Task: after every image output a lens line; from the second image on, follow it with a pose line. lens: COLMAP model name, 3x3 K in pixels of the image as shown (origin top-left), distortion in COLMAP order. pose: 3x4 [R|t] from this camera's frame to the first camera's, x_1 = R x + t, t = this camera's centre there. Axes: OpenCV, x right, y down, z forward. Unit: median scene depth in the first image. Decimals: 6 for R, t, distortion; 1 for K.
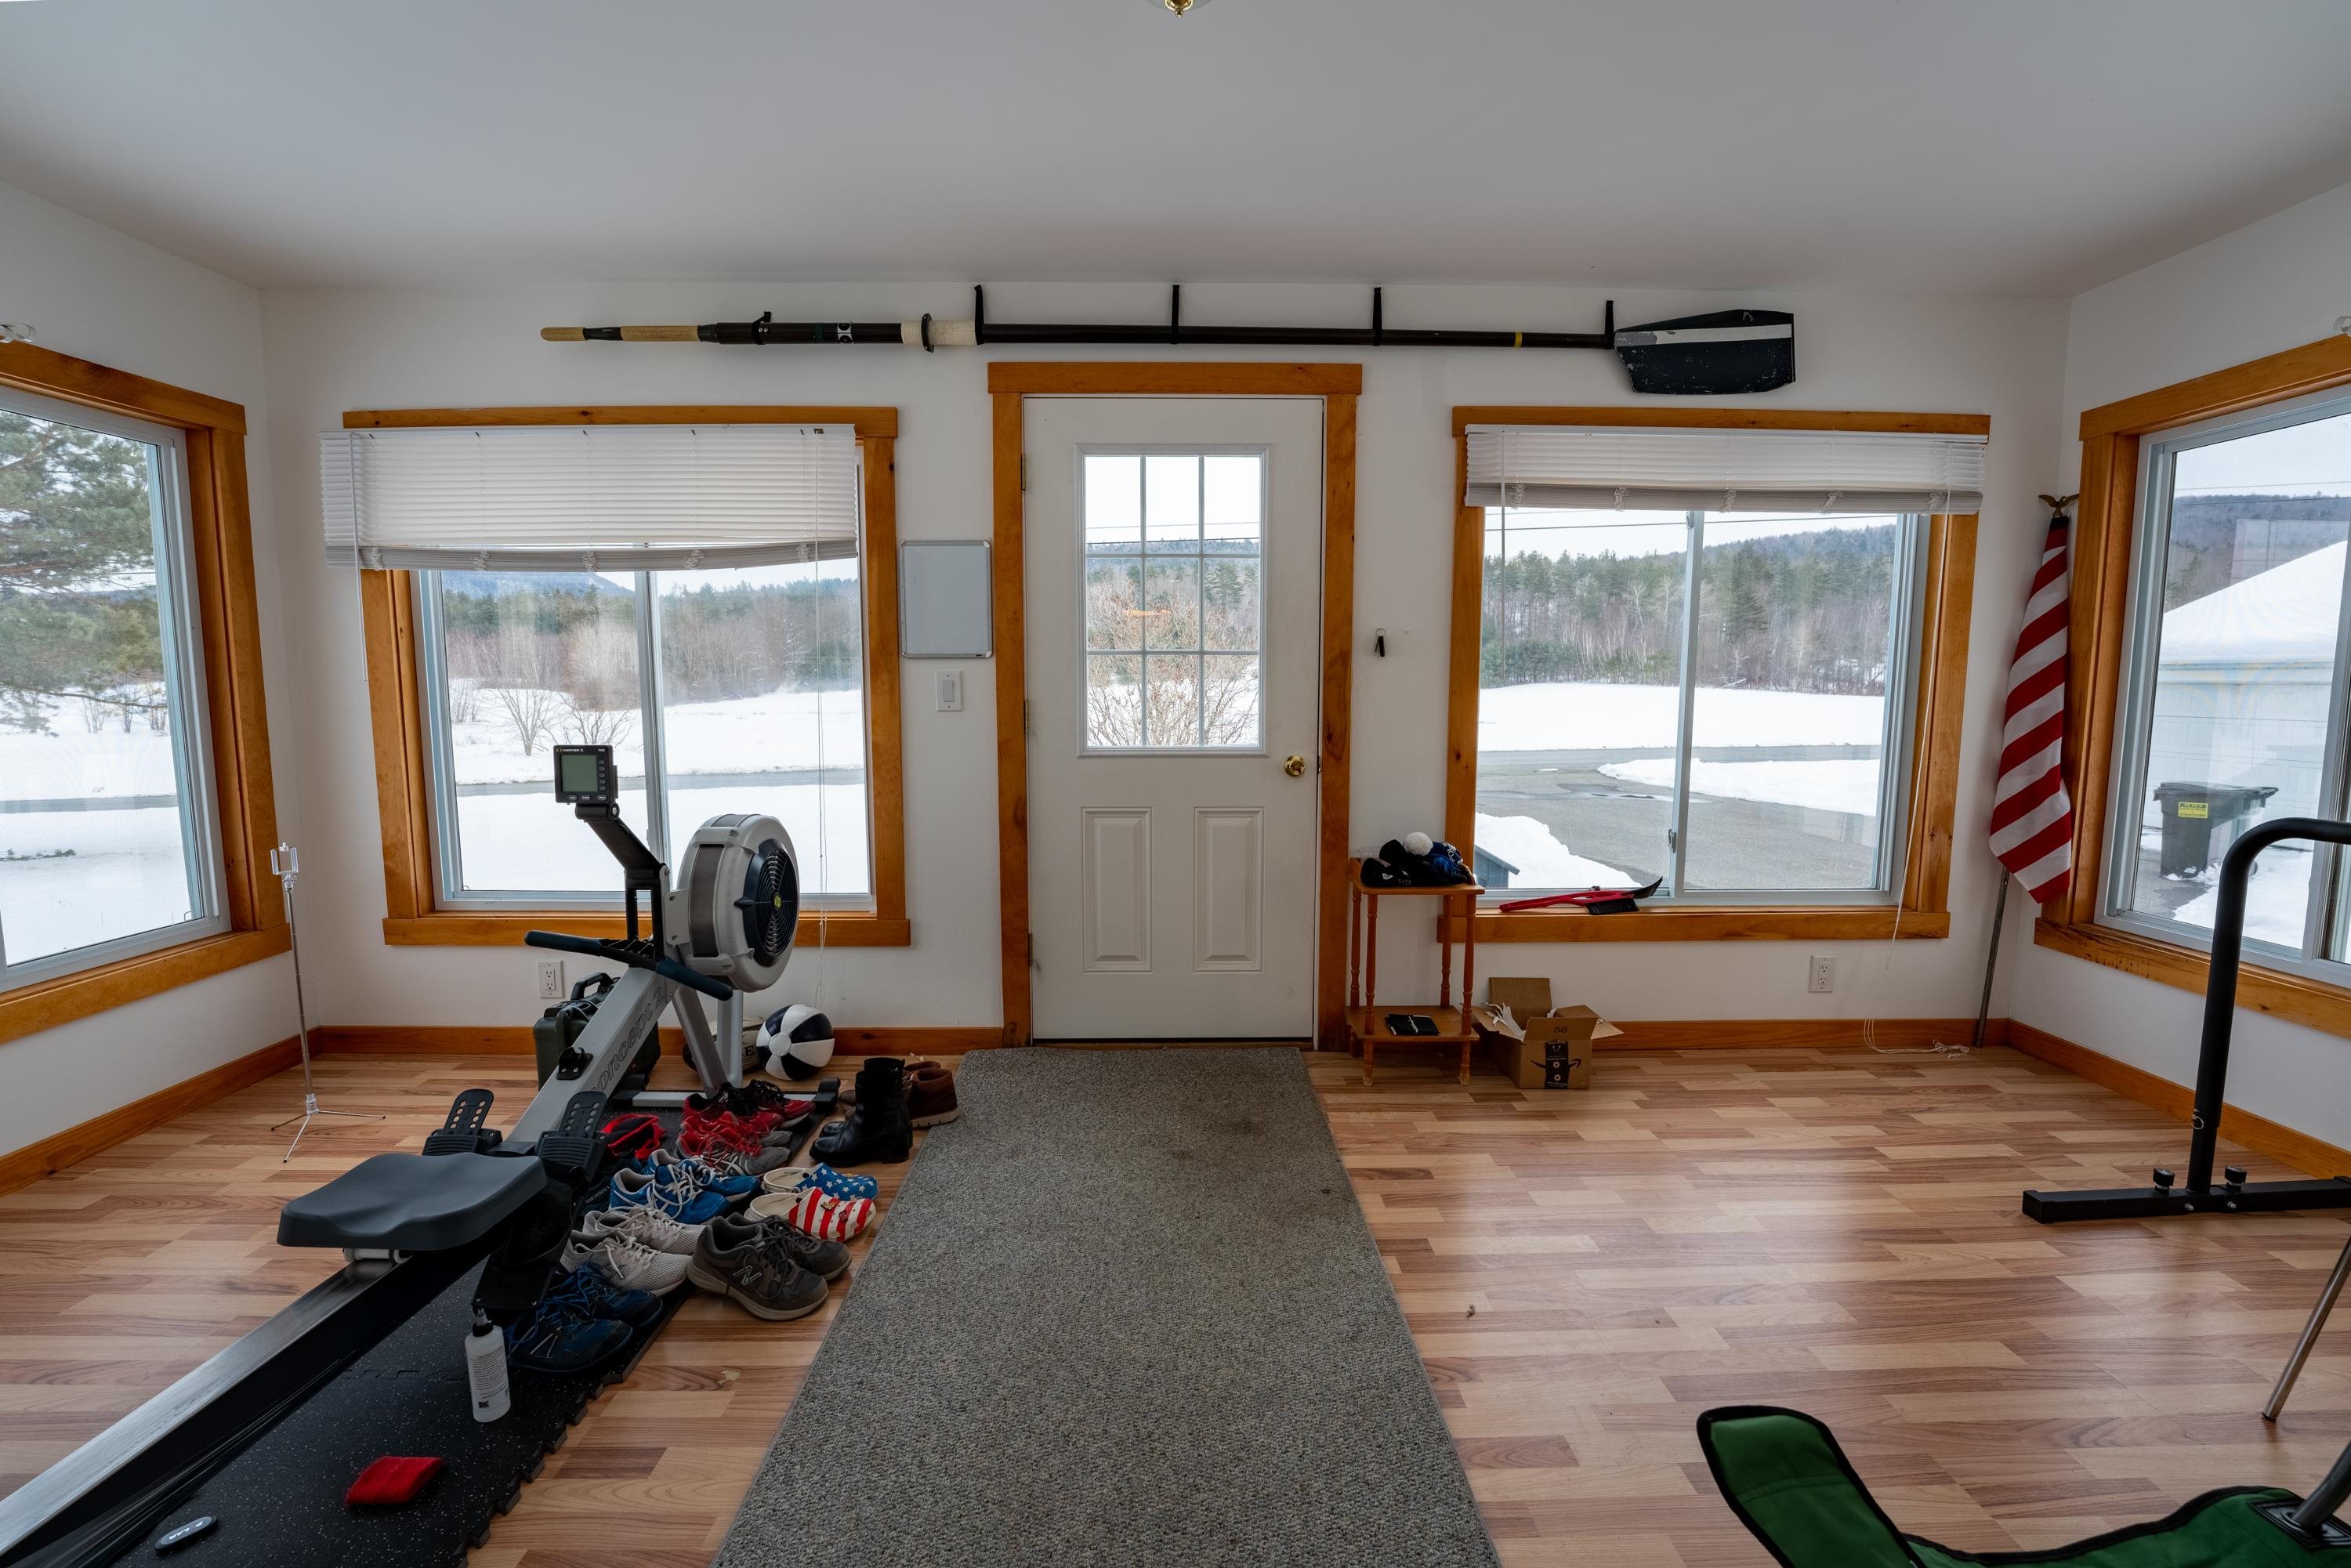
lens RADIAL K [[977.9, 0, 1175.5], [0, 977.9, 784.0], [0, 0, 1]] dist [-0.037387, 0.008077]
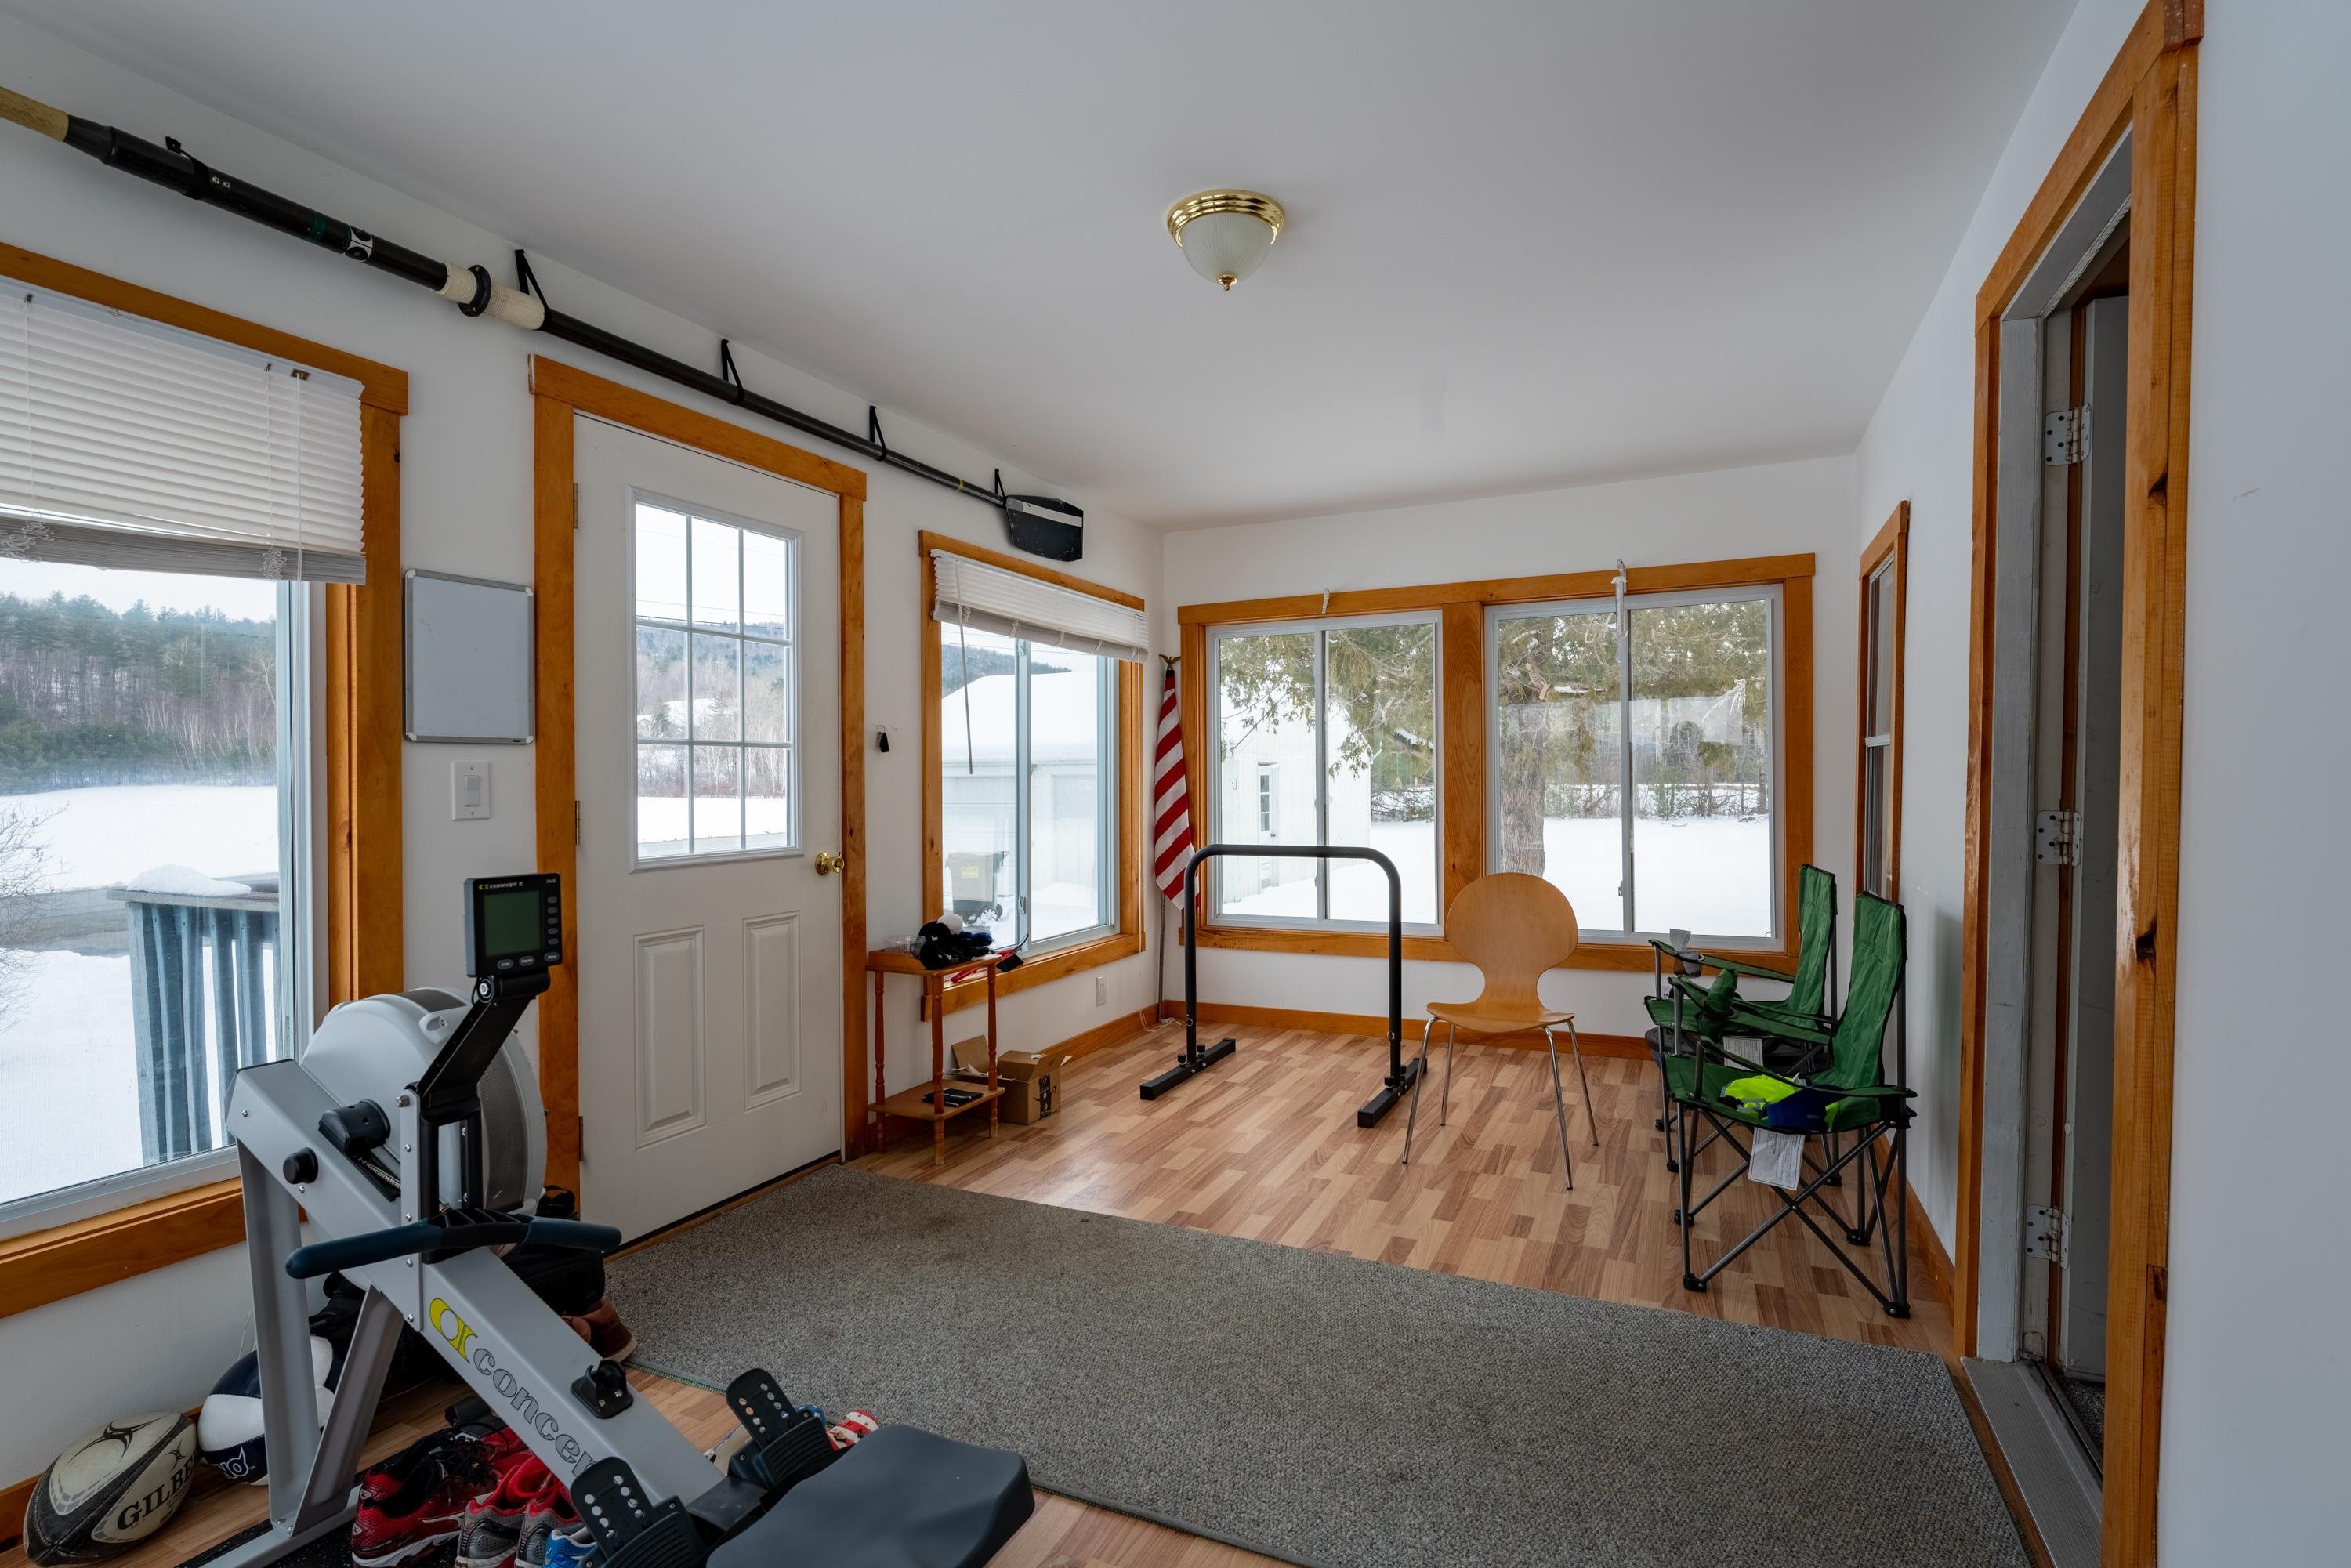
lens RADIAL K [[1118.3, 0, 1151.9], [0, 1118.3, 787.5], [0, 0, 1]] dist [-0.033767, 0.000263]
pose [[0.444805, -0.010159, 0.895570, -0.739816], [0.099177, 0.994345, -0.037978, -0.020526], [-0.890119, 0.105713, 0.443297, 0.228523]]
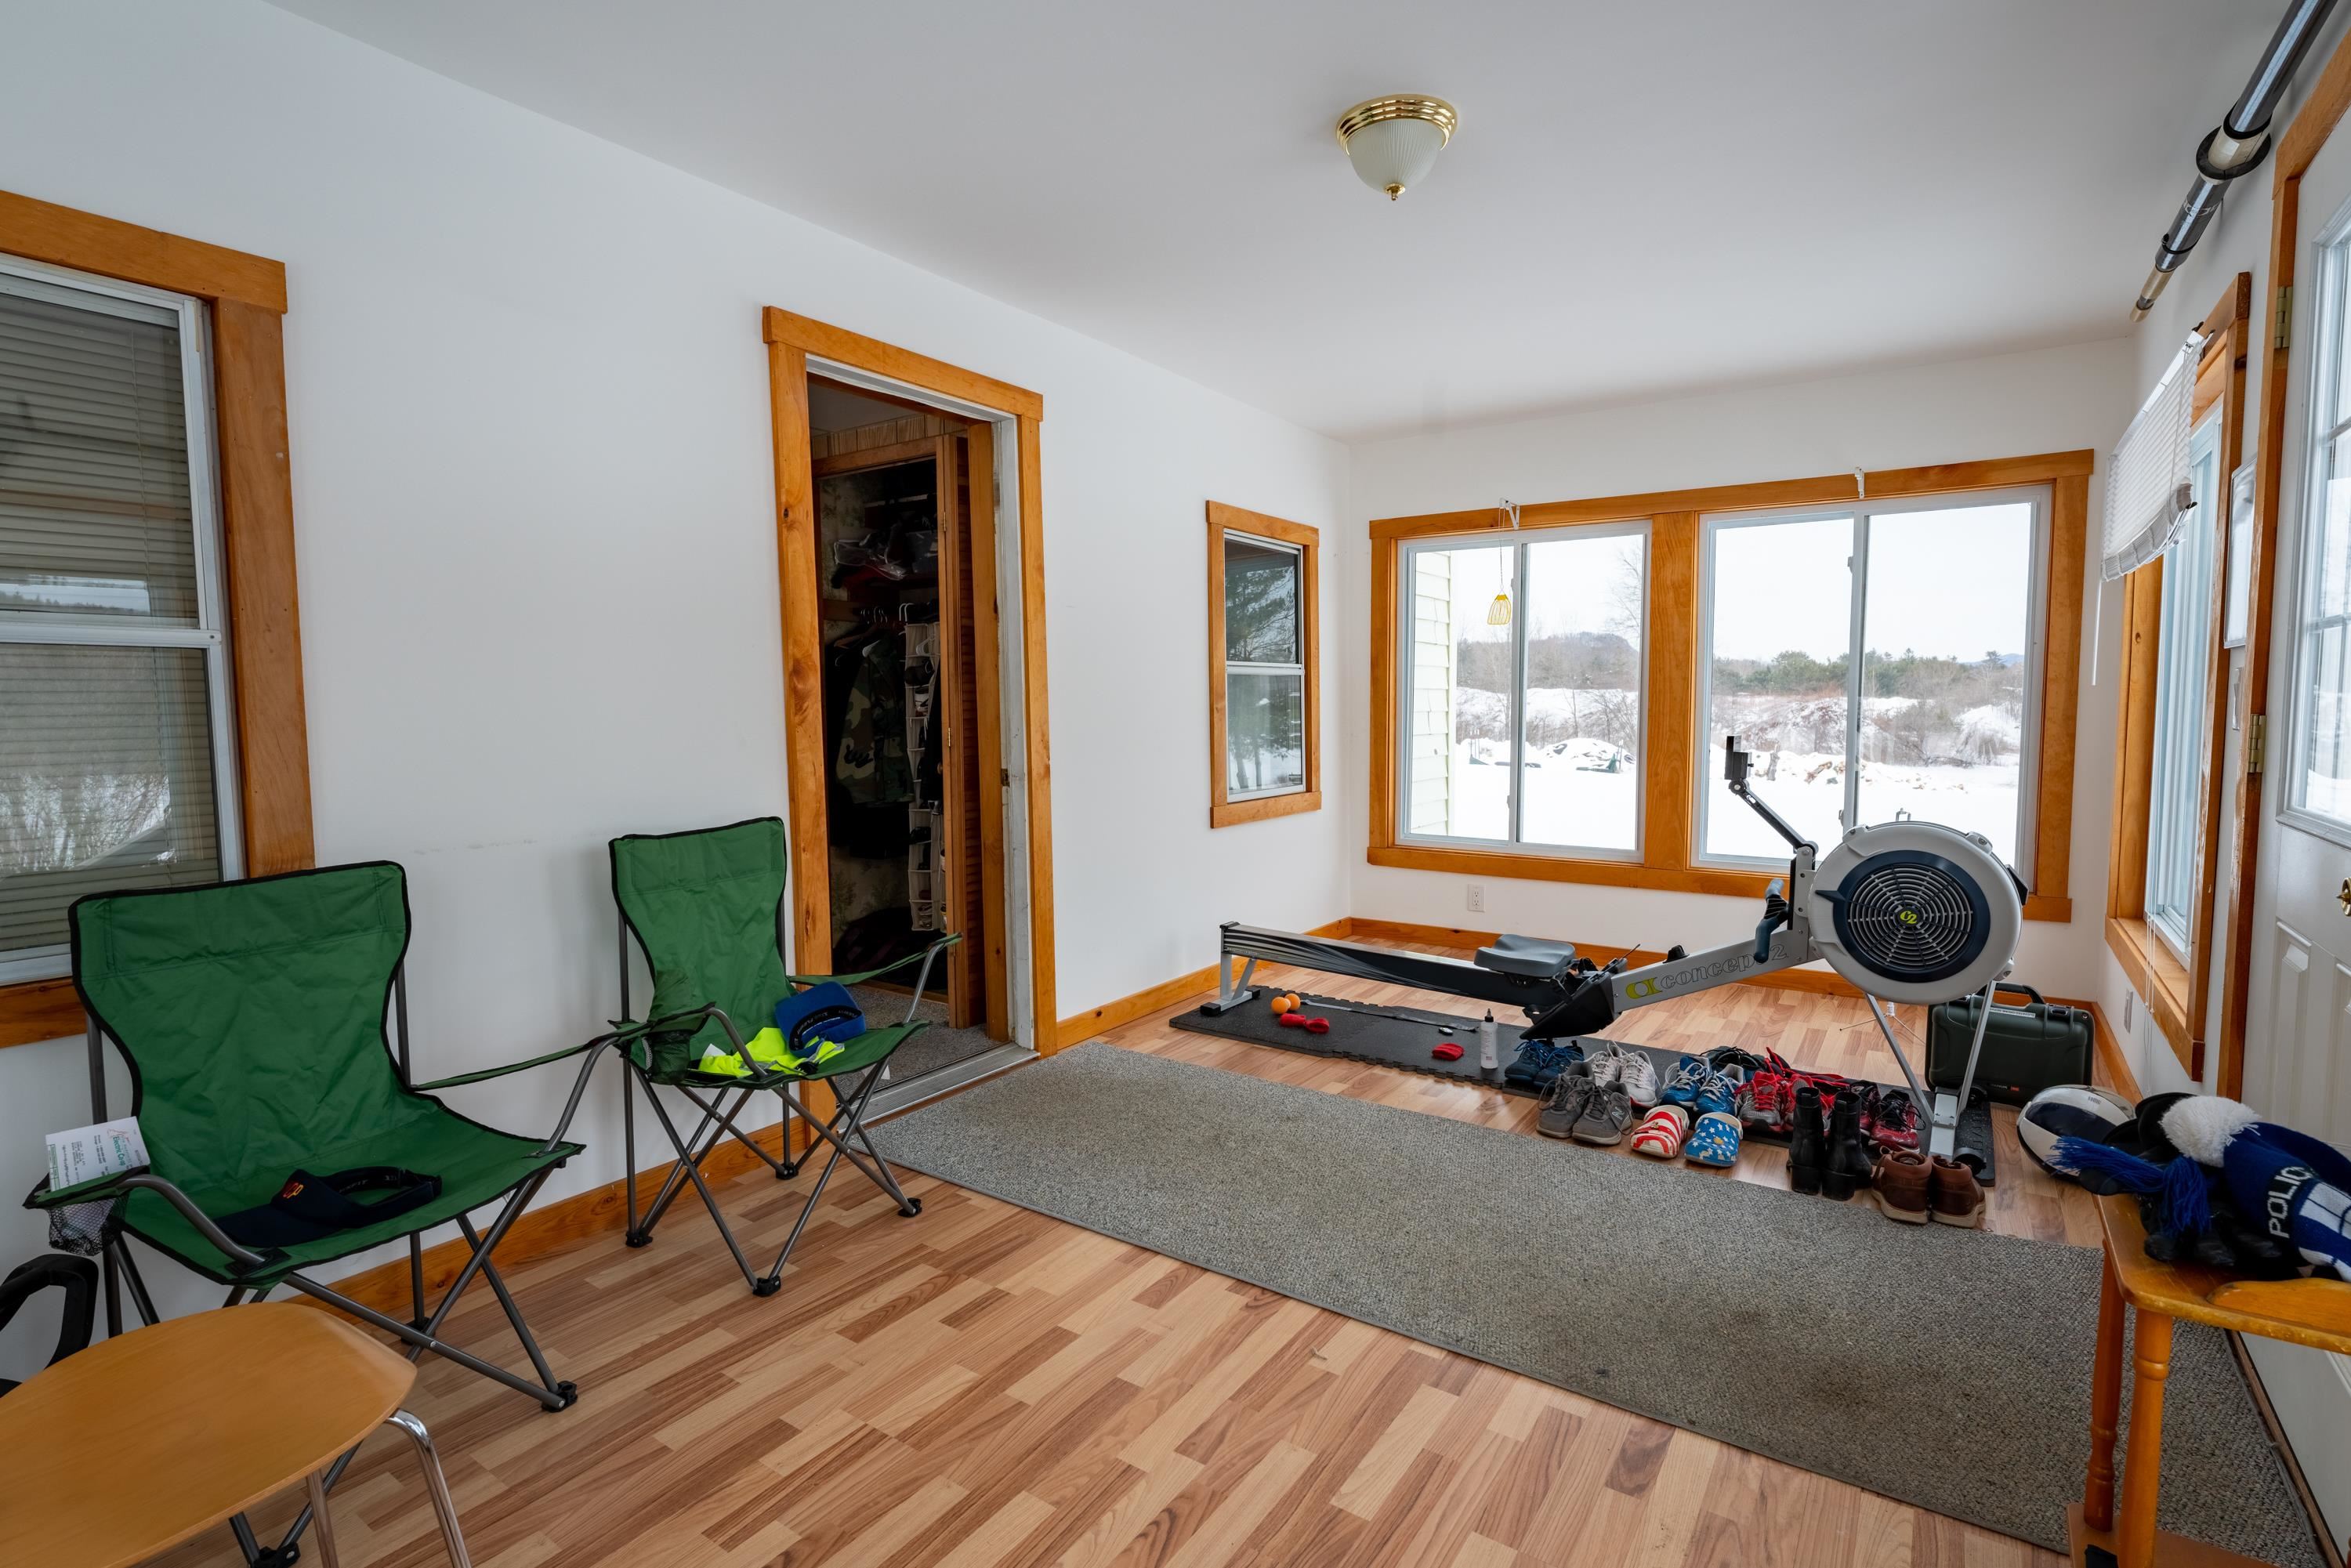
lens RADIAL K [[1118.3, 0, 1151.9], [0, 1118.3, 787.5], [0, 0, 1]] dist [-0.033767, 0.000263]
pose [[-0.590589, 0.069006, -0.804017, 0.754499], [-0.076537, 0.987056, 0.140936, -0.084790], [0.803335, 0.144772, -0.577663, 0.868102]]
